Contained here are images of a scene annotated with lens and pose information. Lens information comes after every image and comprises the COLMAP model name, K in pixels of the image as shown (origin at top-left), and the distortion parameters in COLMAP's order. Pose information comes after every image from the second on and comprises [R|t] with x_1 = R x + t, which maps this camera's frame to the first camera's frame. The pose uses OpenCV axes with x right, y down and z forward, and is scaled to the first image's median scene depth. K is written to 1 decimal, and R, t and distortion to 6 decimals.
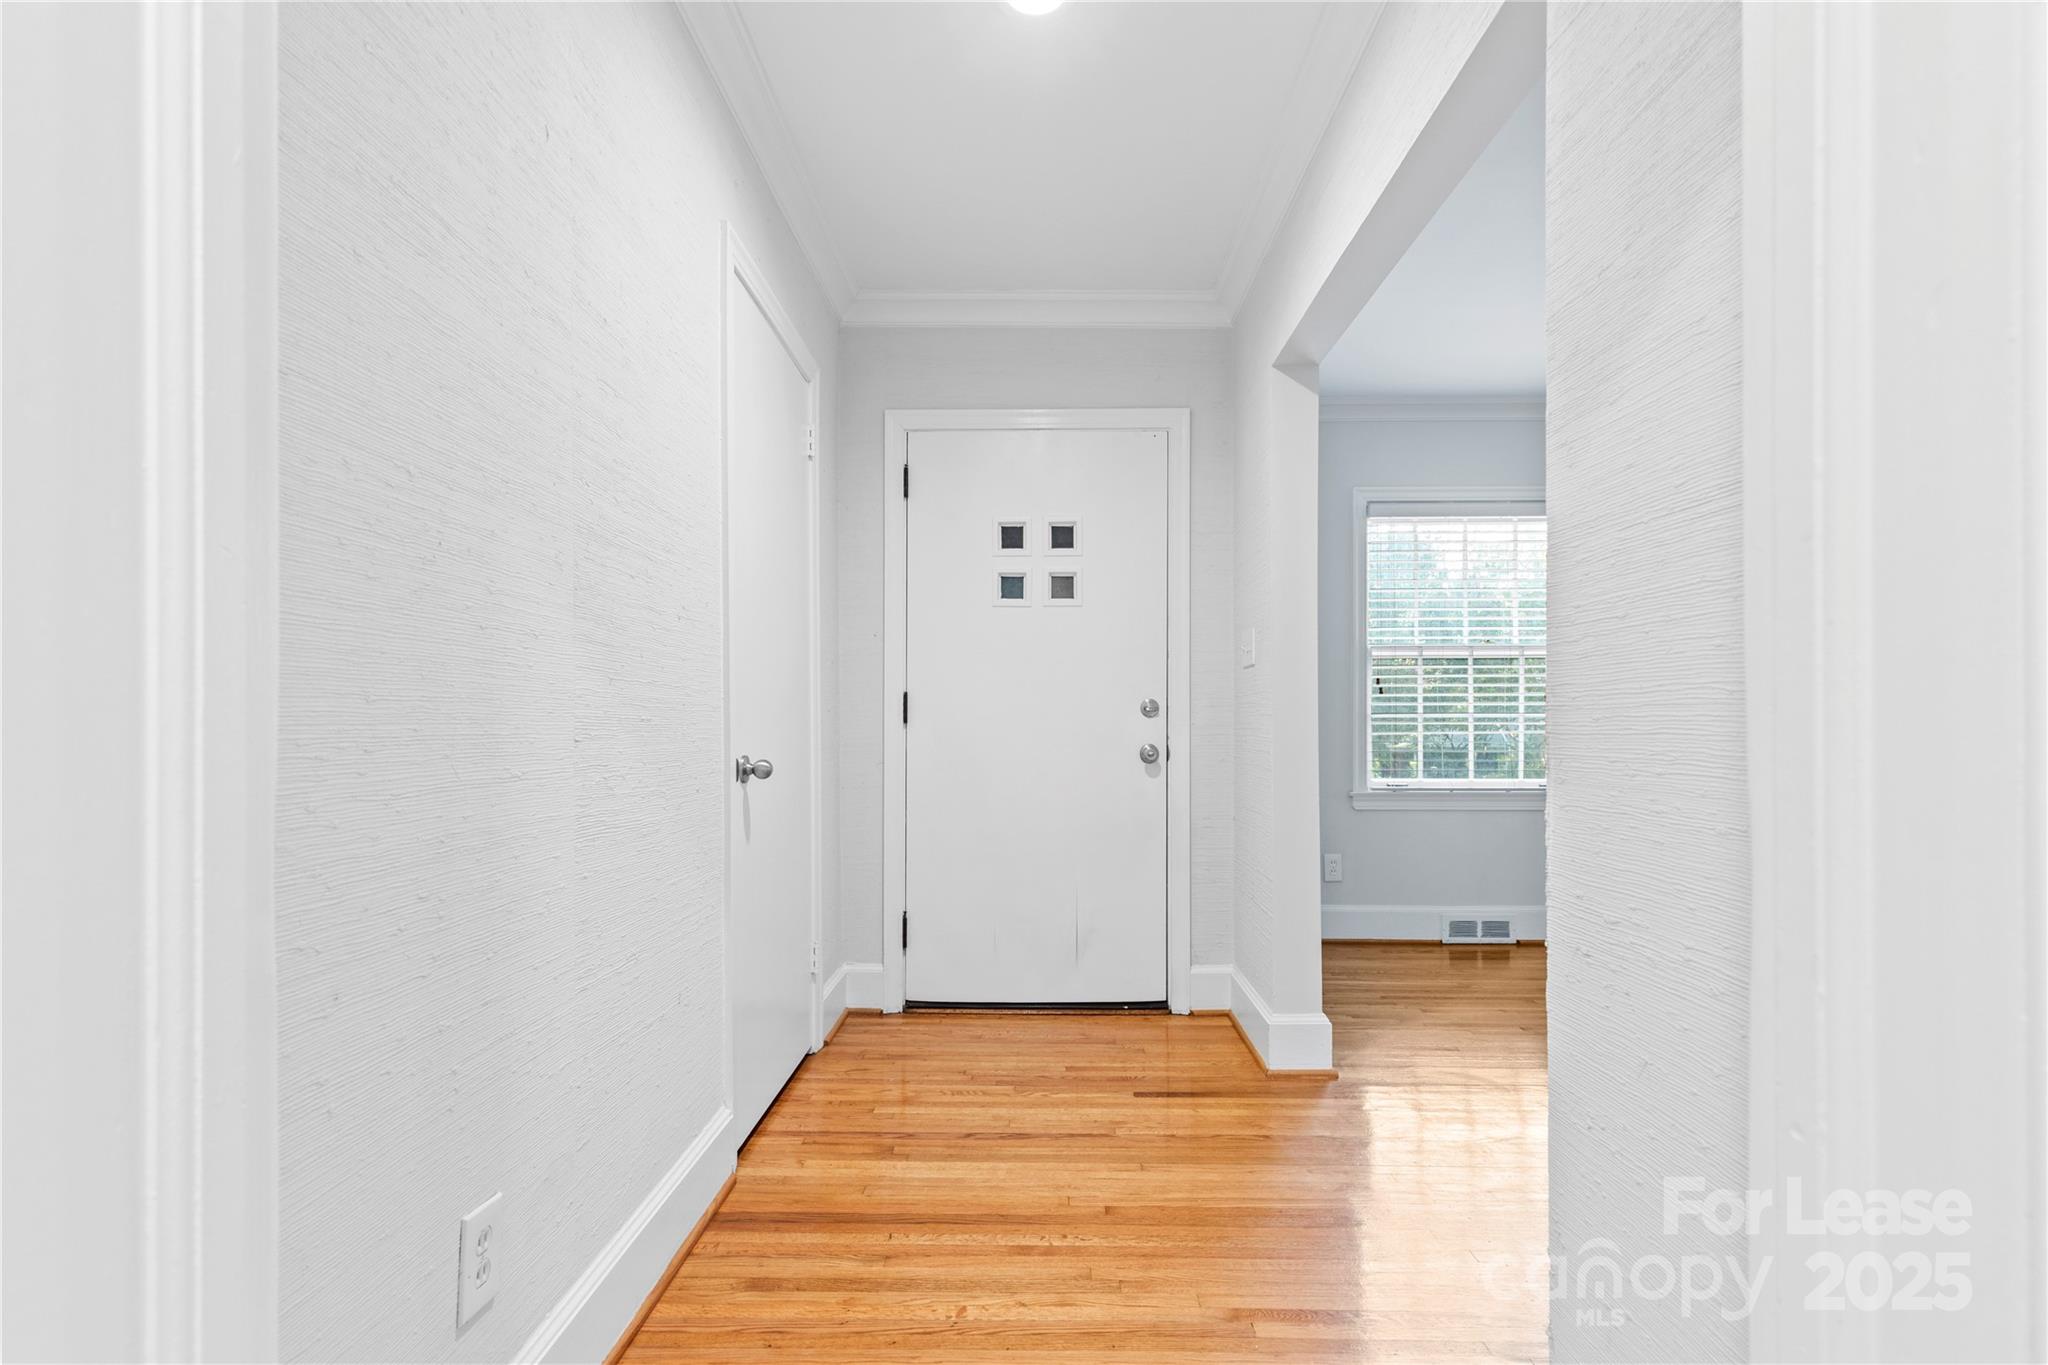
lens RADIAL K [[938.9, 0, 1019.6], [0, 938.9, 697.6], [0, 0, 1]] dist [0.008622, -0.001309]
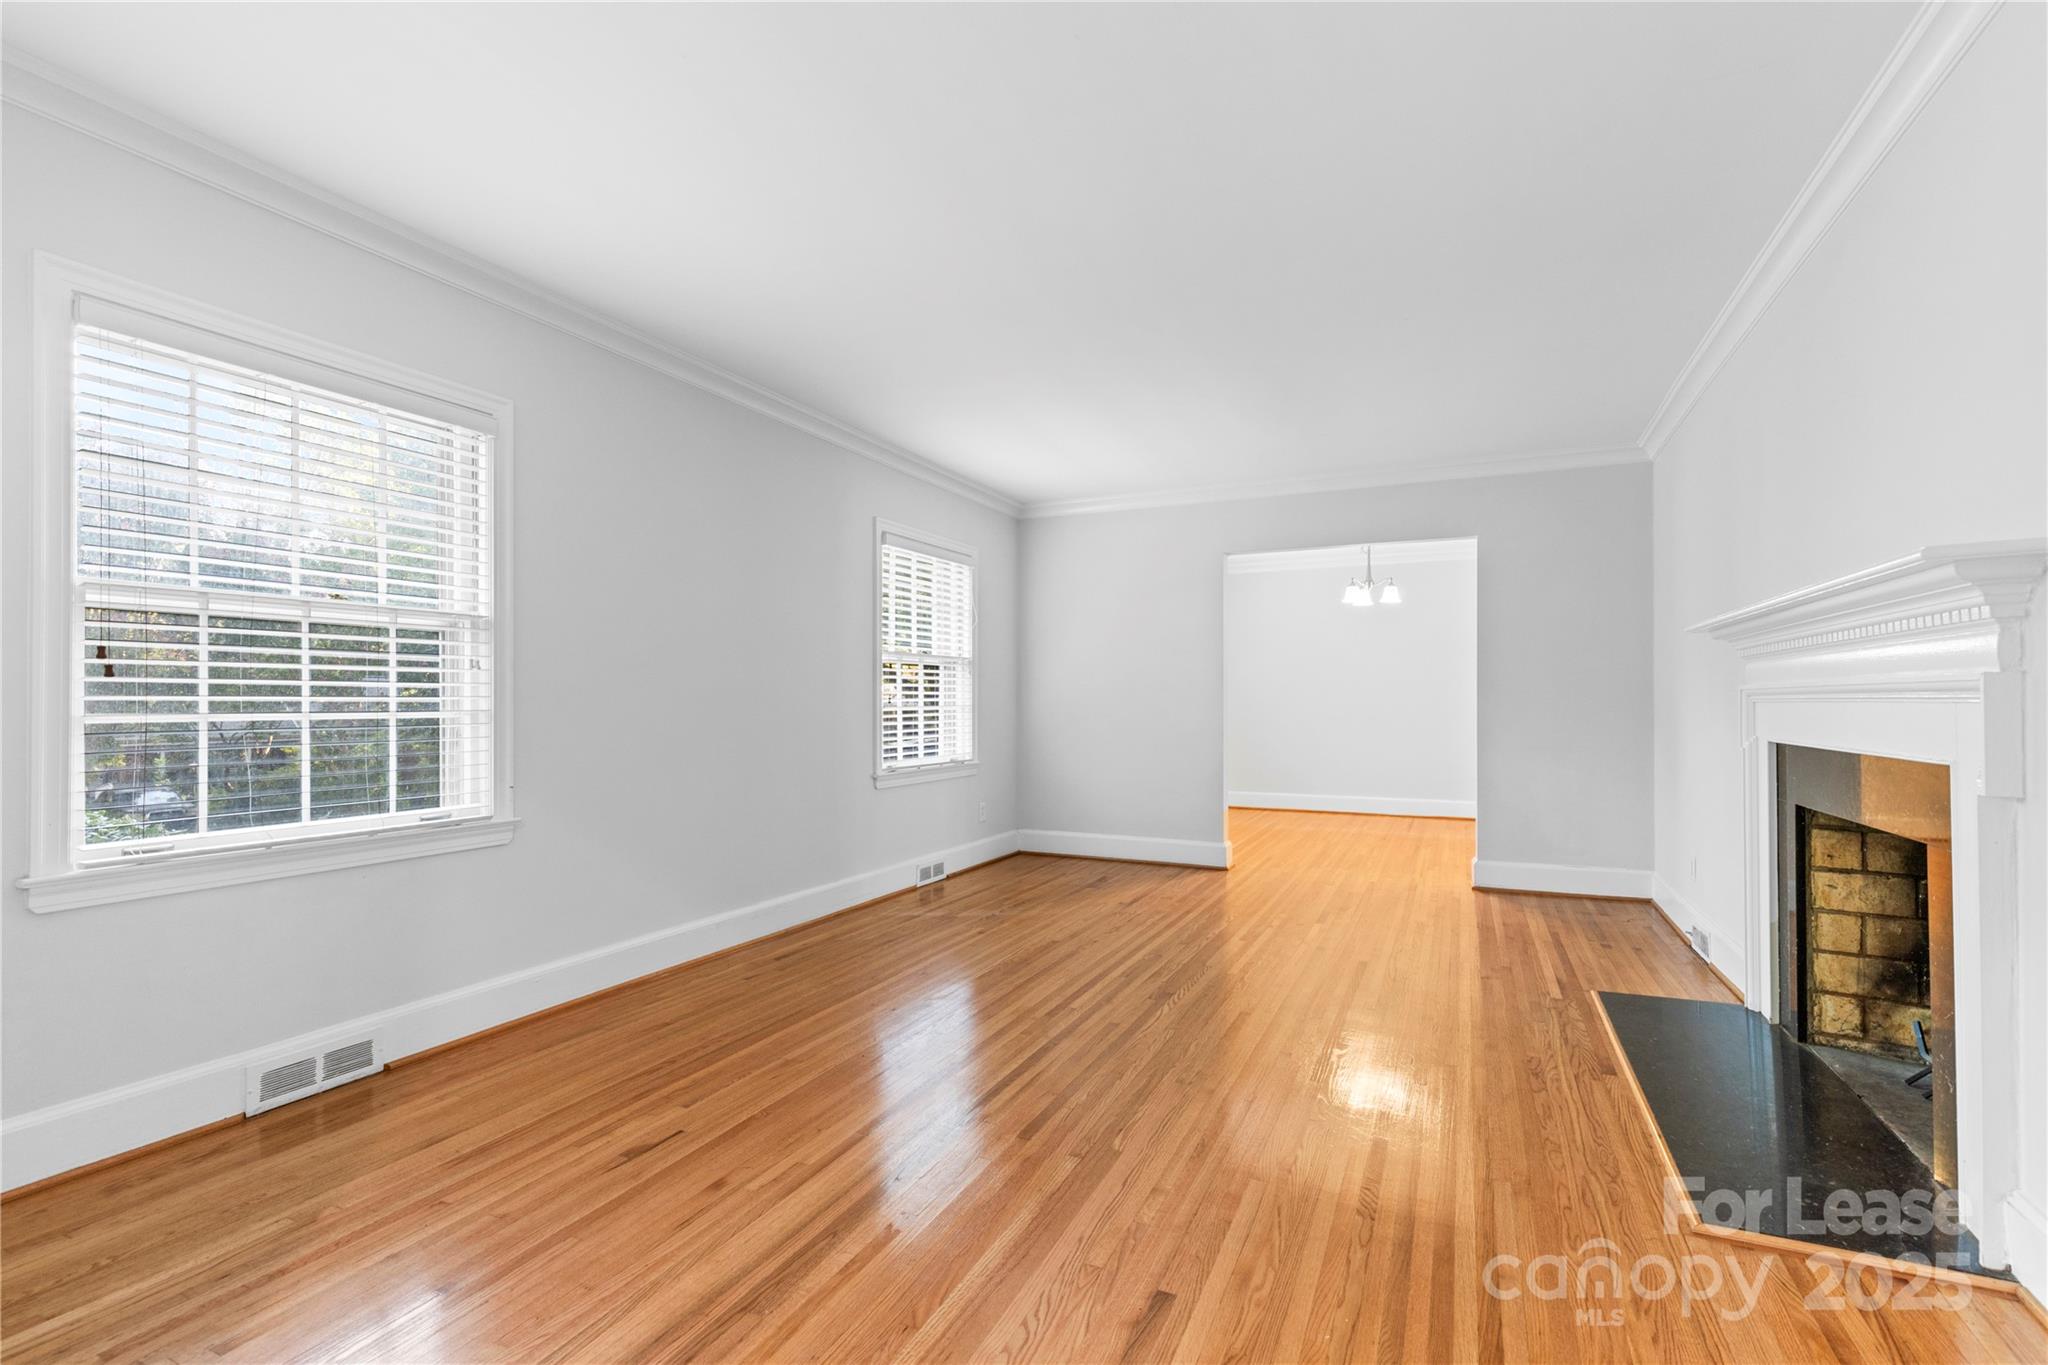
lens RADIAL K [[938.9, 0, 1034.4], [0, 938.9, 704.0], [0, 0, 1]] dist [0.008622, -0.001309]
pose [[0.420710, 0.000796, 0.907195, 0.129310], [-0.007303, 0.999970, 0.002509, 0.005976], [-0.907166, -0.007681, 0.420703, 0.325630]]
